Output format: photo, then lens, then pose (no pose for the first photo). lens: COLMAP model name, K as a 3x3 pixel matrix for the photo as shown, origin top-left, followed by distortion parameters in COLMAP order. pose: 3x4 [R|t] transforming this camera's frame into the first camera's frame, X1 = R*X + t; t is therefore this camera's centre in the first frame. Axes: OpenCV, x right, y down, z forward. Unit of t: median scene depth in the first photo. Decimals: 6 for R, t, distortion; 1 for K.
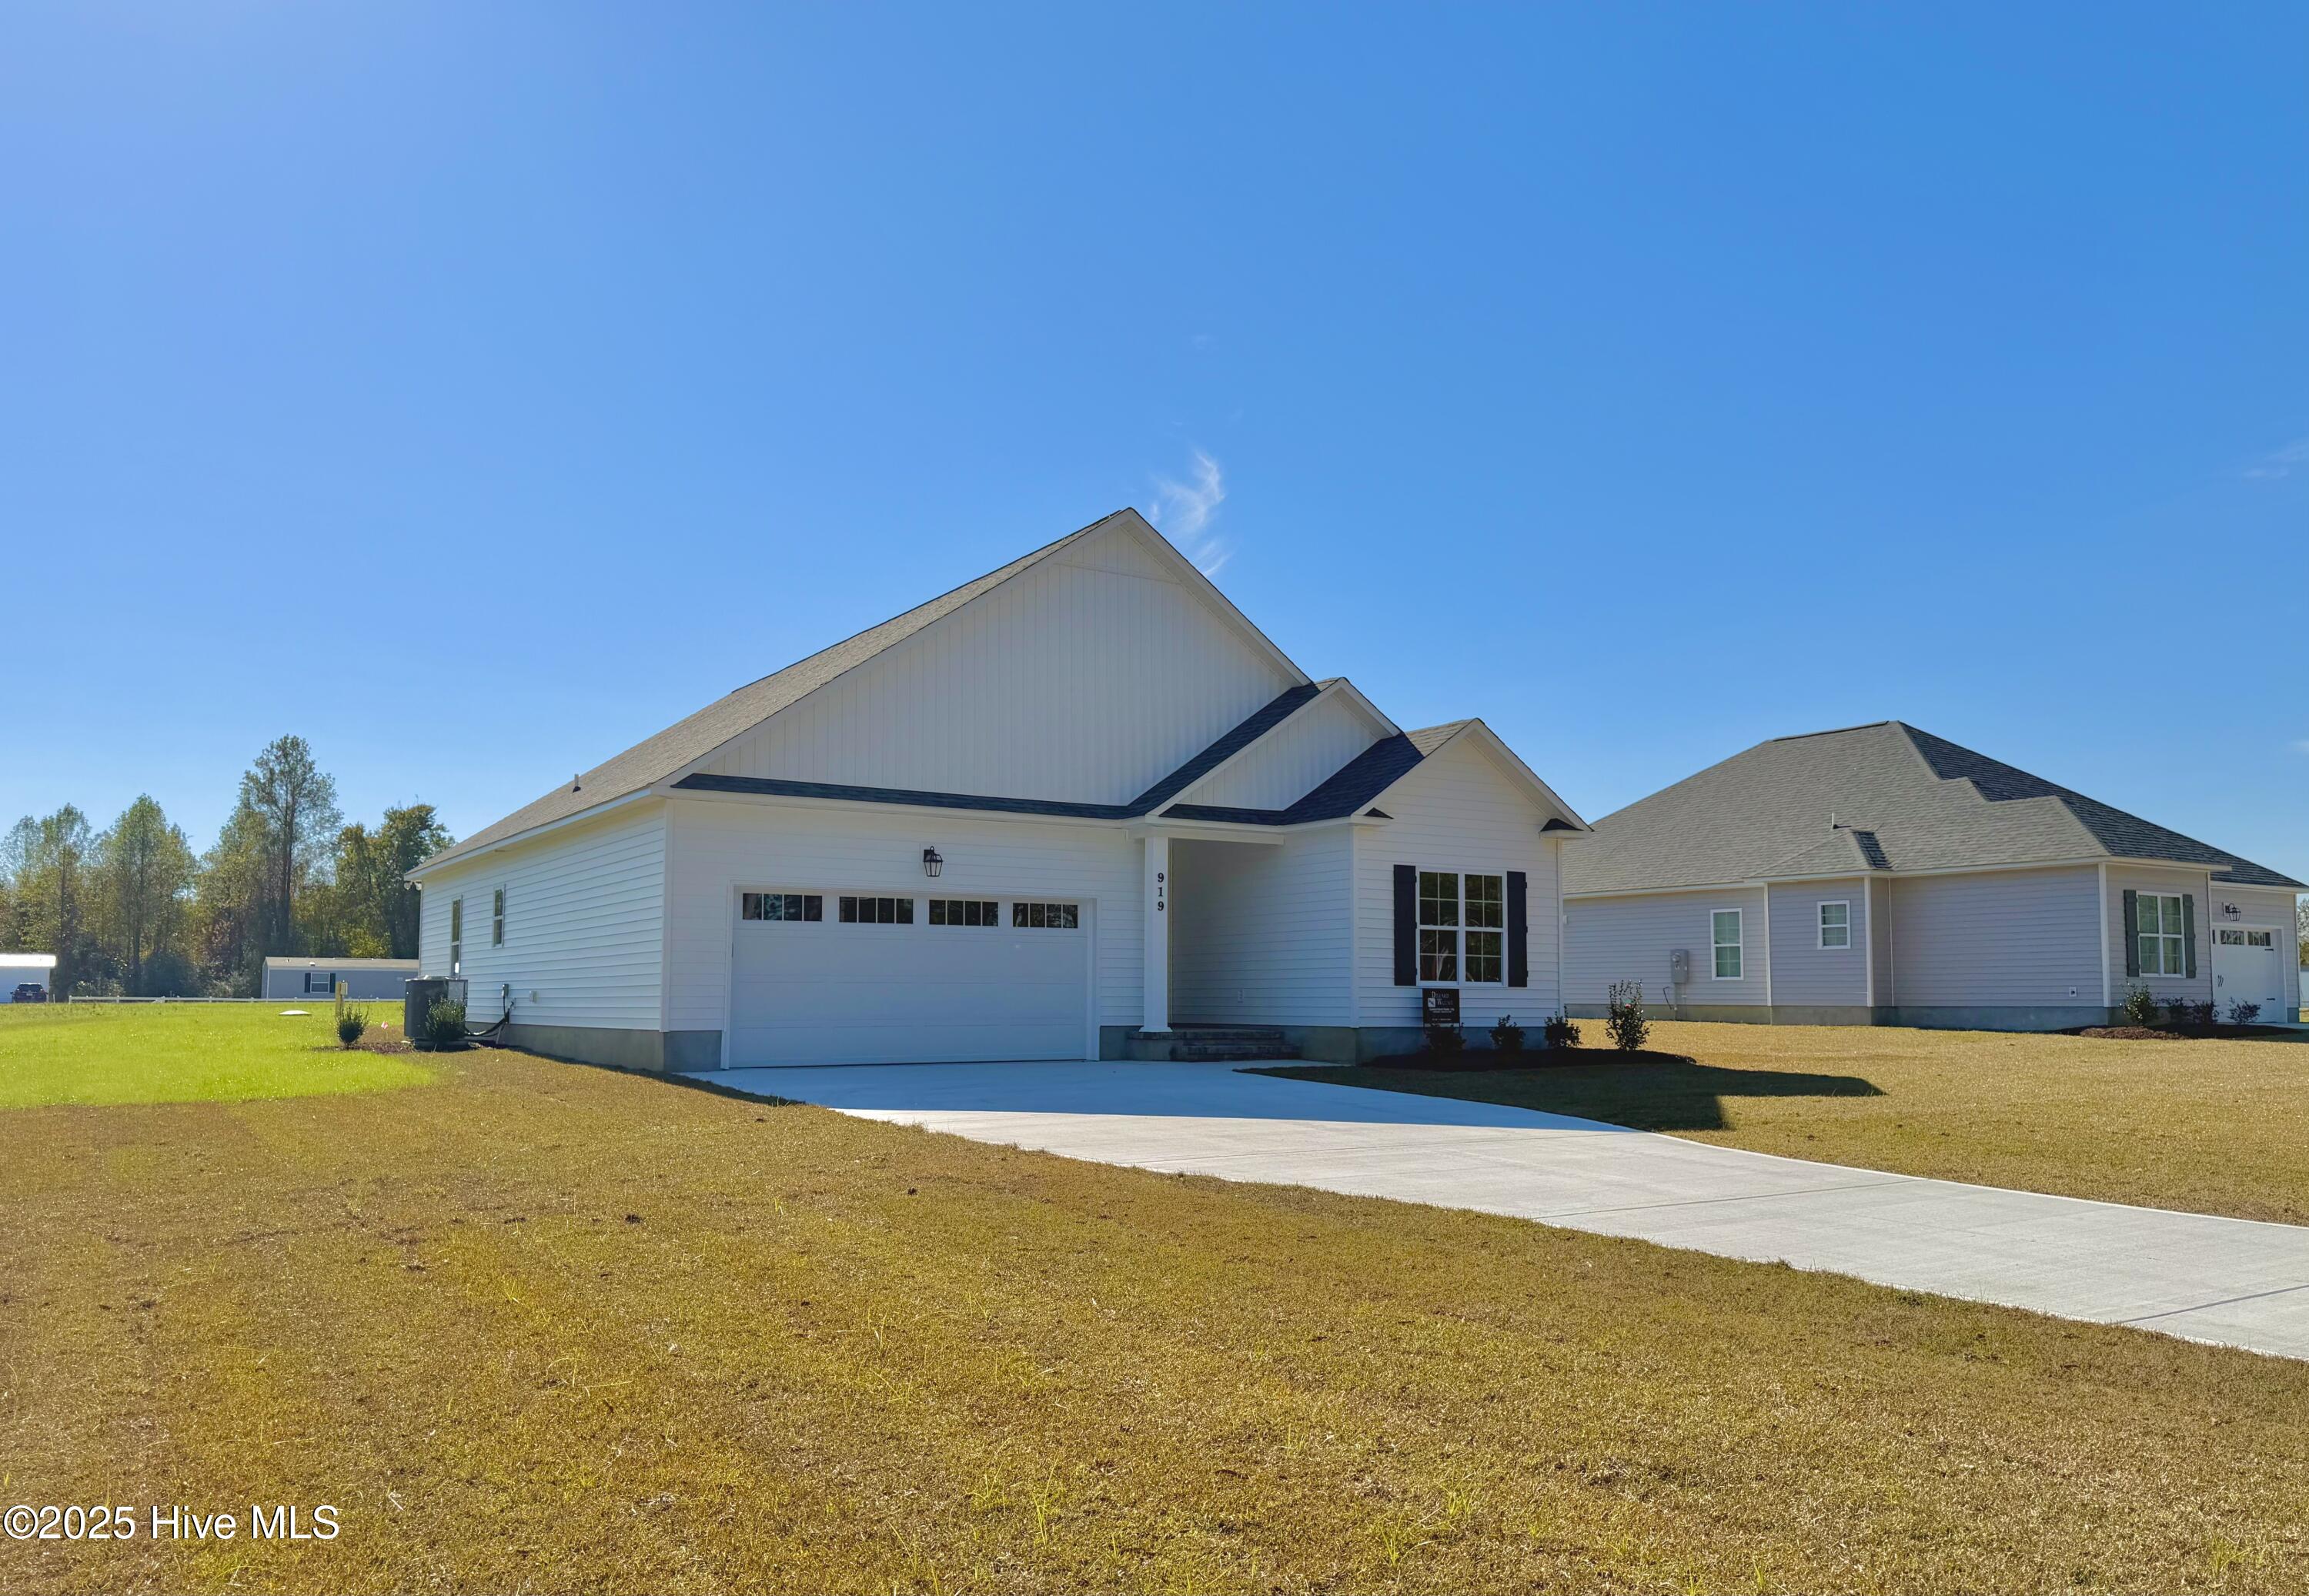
lens RADIAL K [[1762.8, 0, 1185.6], [0, 1762.8, 844.1], [0, 0, 1]] dist [0.007991, 0.000560]
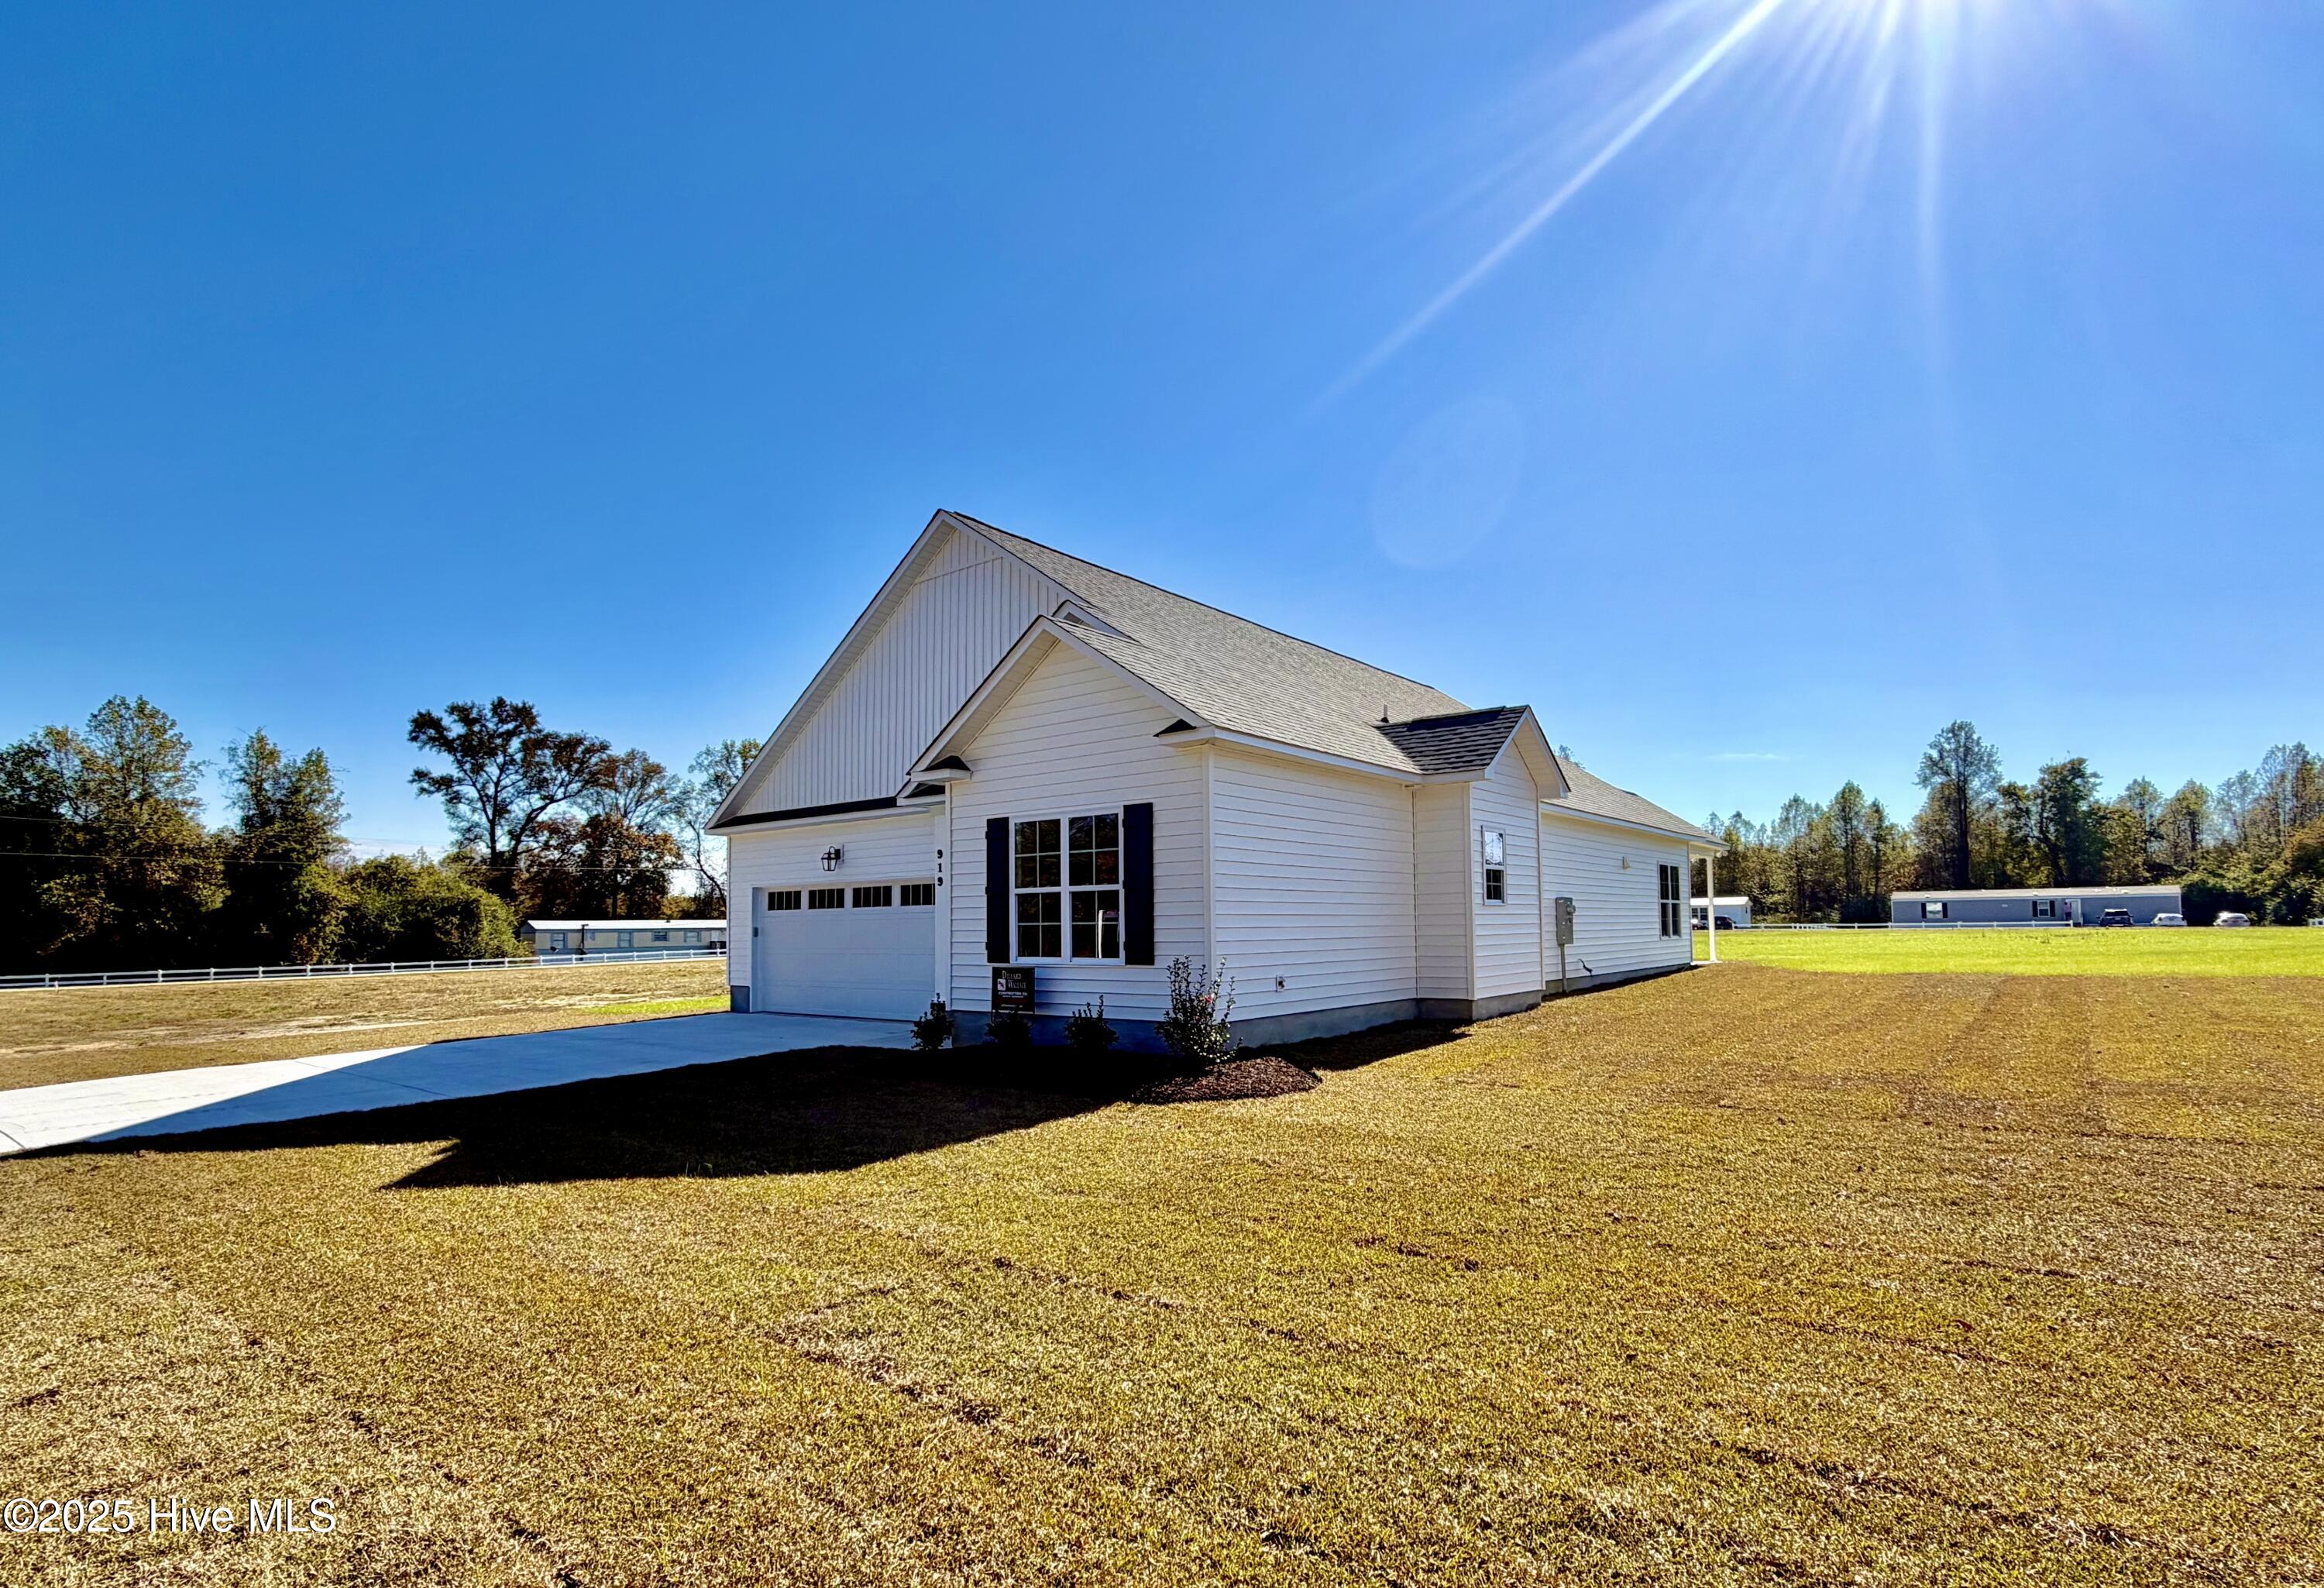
lens RADIAL K [[1160.8, 0, 1172.4], [0, 1160.8, 872.7], [0, 0, 1]] dist [0.000125, 0.000577]
pose [[0.318916, -0.051347, -0.946391, 0.661801], [0.099875, 0.994793, -0.020317, 0.056532], [0.942506, -0.088042, 0.322383, 0.891929]]
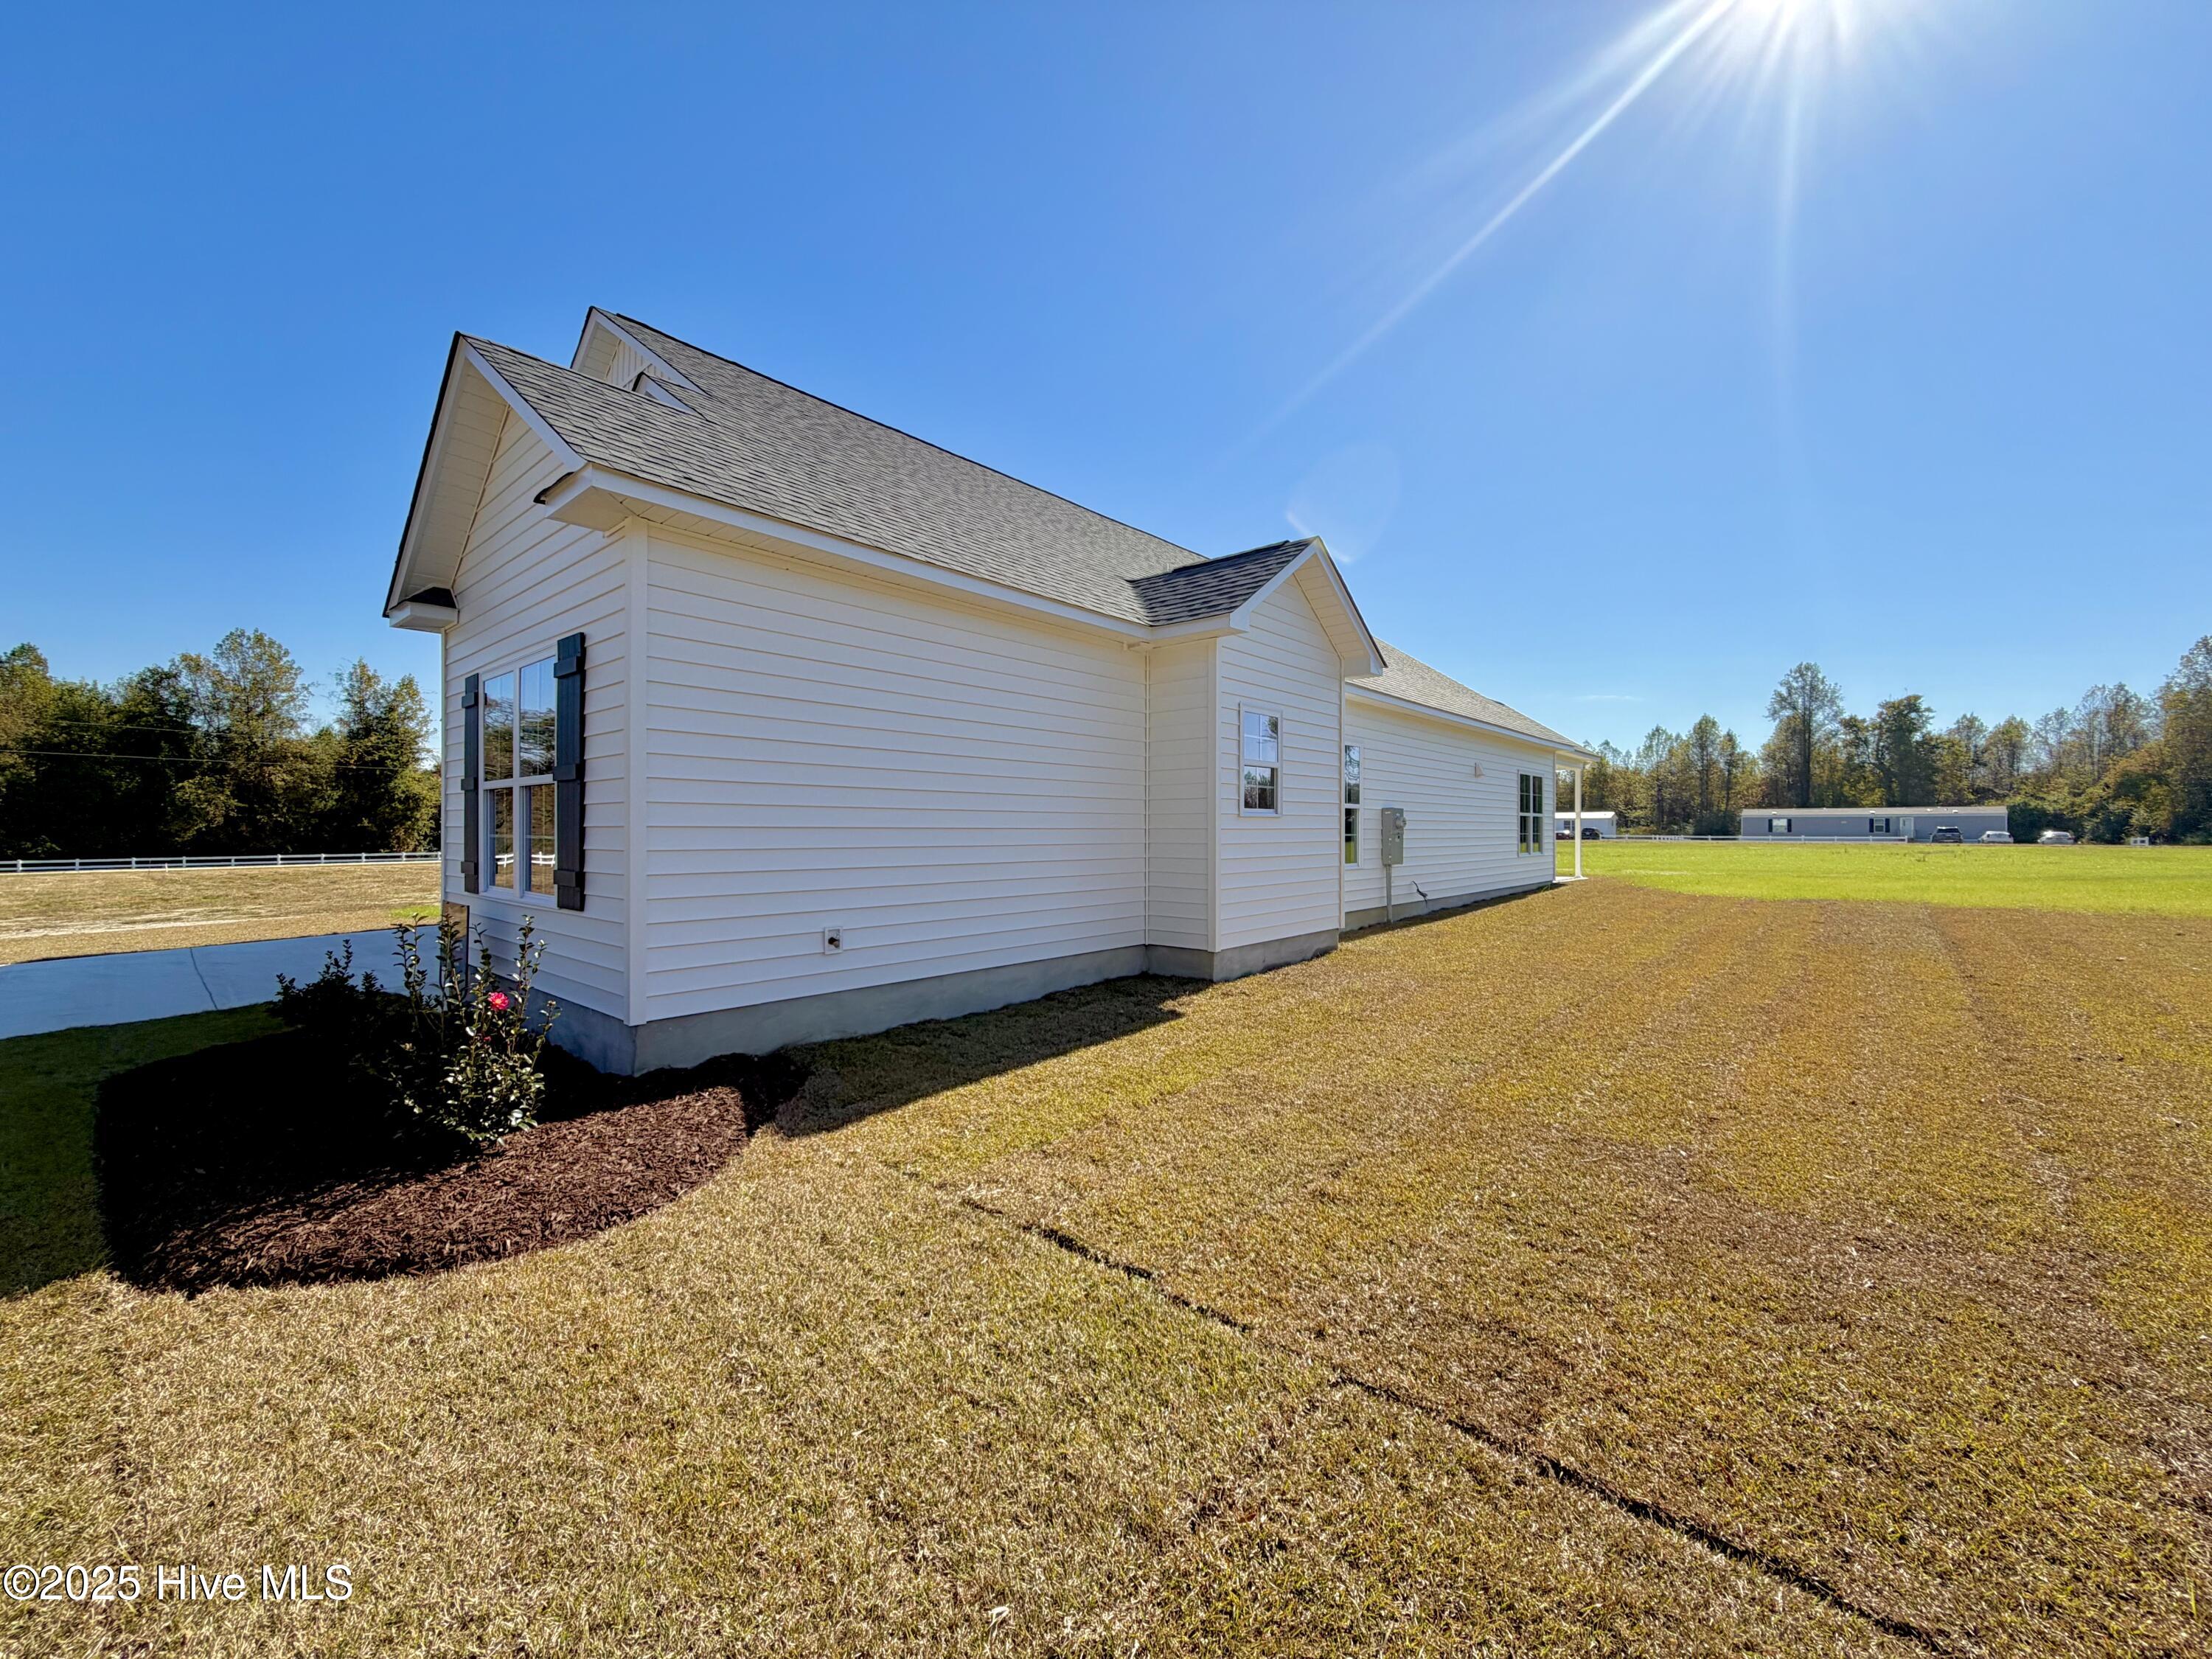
lens RADIAL K [[903.4, 0, 1106.0], [0, 903.4, 829.5], [0, 0, 1]] dist [-0.000910, 0.000927]
pose [[0.269979, -0.002948, -0.962862, 0.445735], [0.087303, 0.995951, 0.021429, 0.070789], [0.958900, -0.089846, 0.269143, 1.102504]]
